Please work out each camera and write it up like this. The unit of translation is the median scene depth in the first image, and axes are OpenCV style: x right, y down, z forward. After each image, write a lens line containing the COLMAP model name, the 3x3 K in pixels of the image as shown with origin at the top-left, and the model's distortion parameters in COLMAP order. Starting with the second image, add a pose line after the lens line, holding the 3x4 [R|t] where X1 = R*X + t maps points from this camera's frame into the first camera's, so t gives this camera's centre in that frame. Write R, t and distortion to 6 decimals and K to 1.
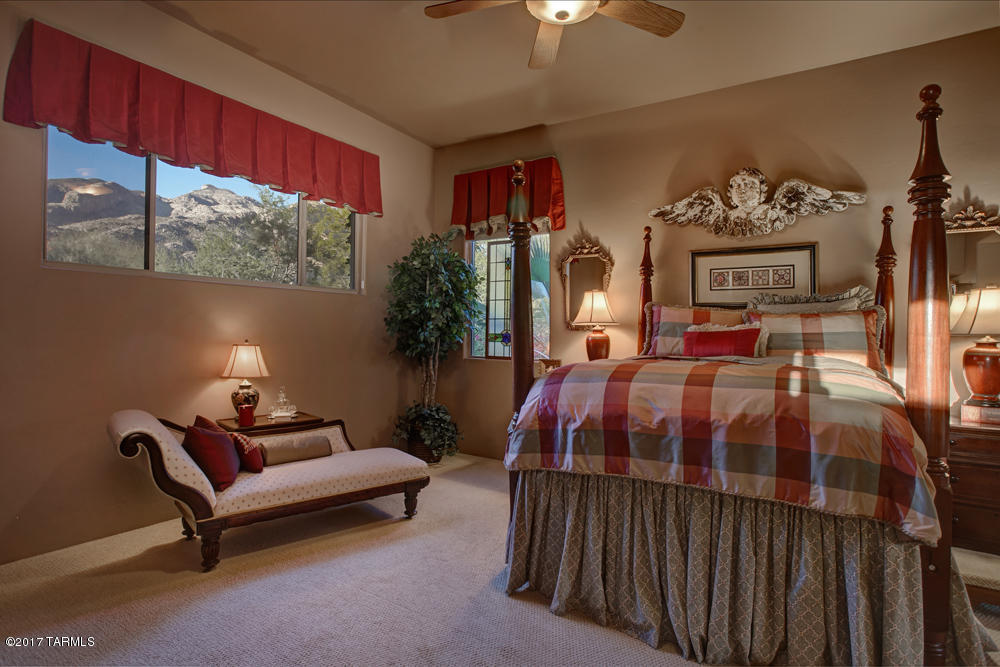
lens RADIAL K [[507.2, 0, 494.2], [0, 507.2, 333.0], [0, 0, 1]] dist [-0.051724, 0.018124]
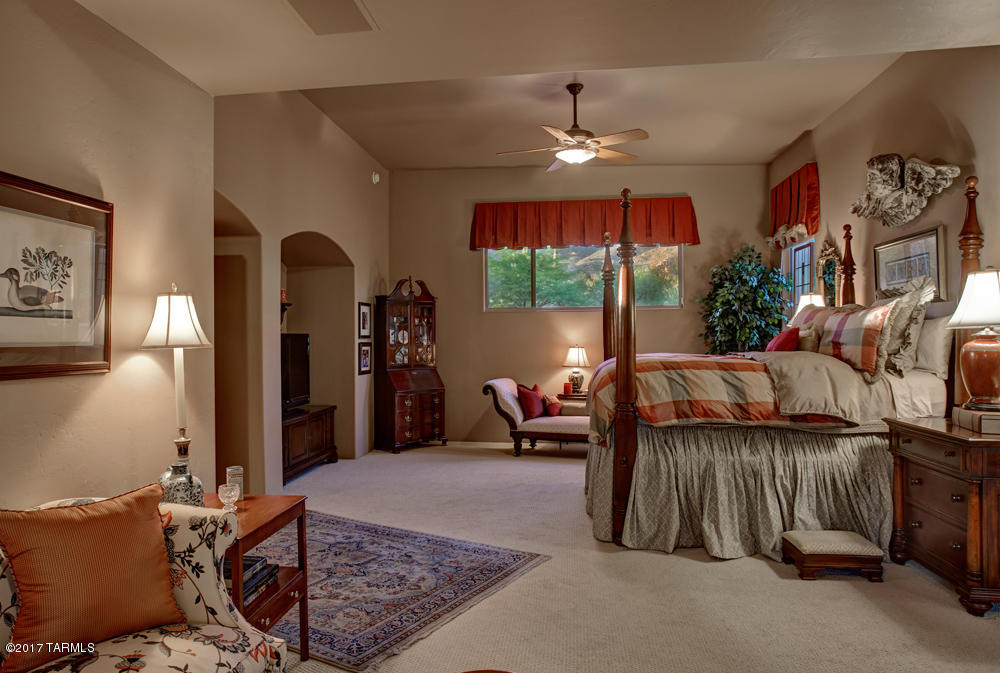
lens RADIAL K [[638.0, 0, 497.1], [0, 638.0, 335.0], [0, 0, 1]] dist [-0.052322, 0.001680]
pose [[0.449134, -0.024077, -0.893140, 1.228619], [0.013515, 0.999706, -0.020154, 0.021305], [0.893362, -0.003019, 0.449328, -0.176445]]
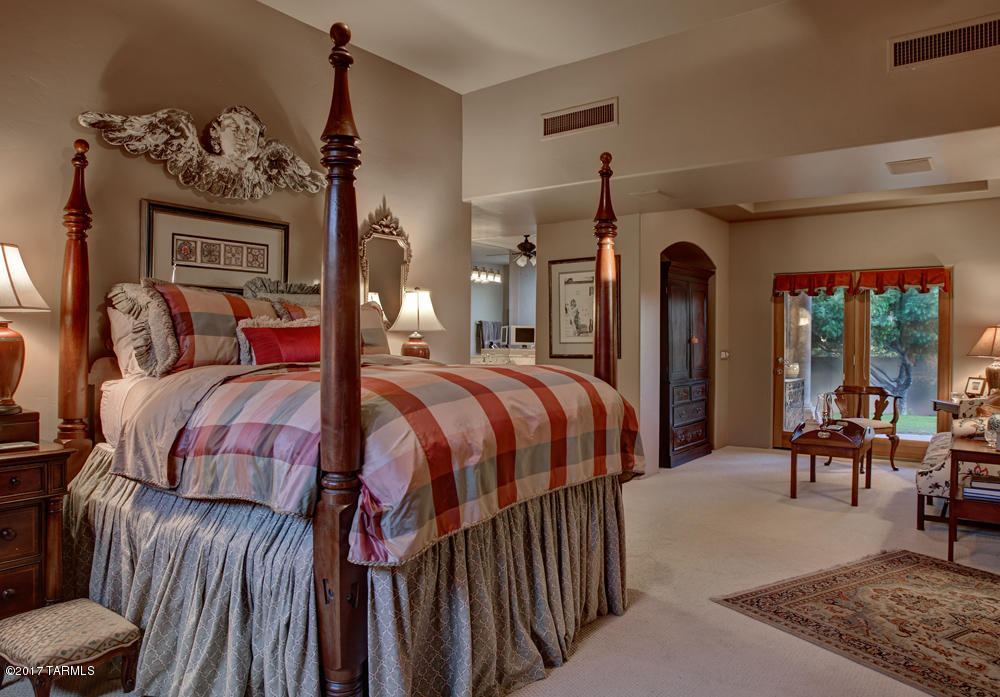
lens RADIAL K [[696.4, 0, 502.5], [0, 696.4, 343.4], [0, 0, 1]] dist [-0.028783, 0.009209]
pose [[0.046193, -0.021925, 0.998692, -0.512282], [-0.004452, 0.999745, 0.022154, -0.003376], [-0.998923, -0.005469, 0.046084, 0.563652]]
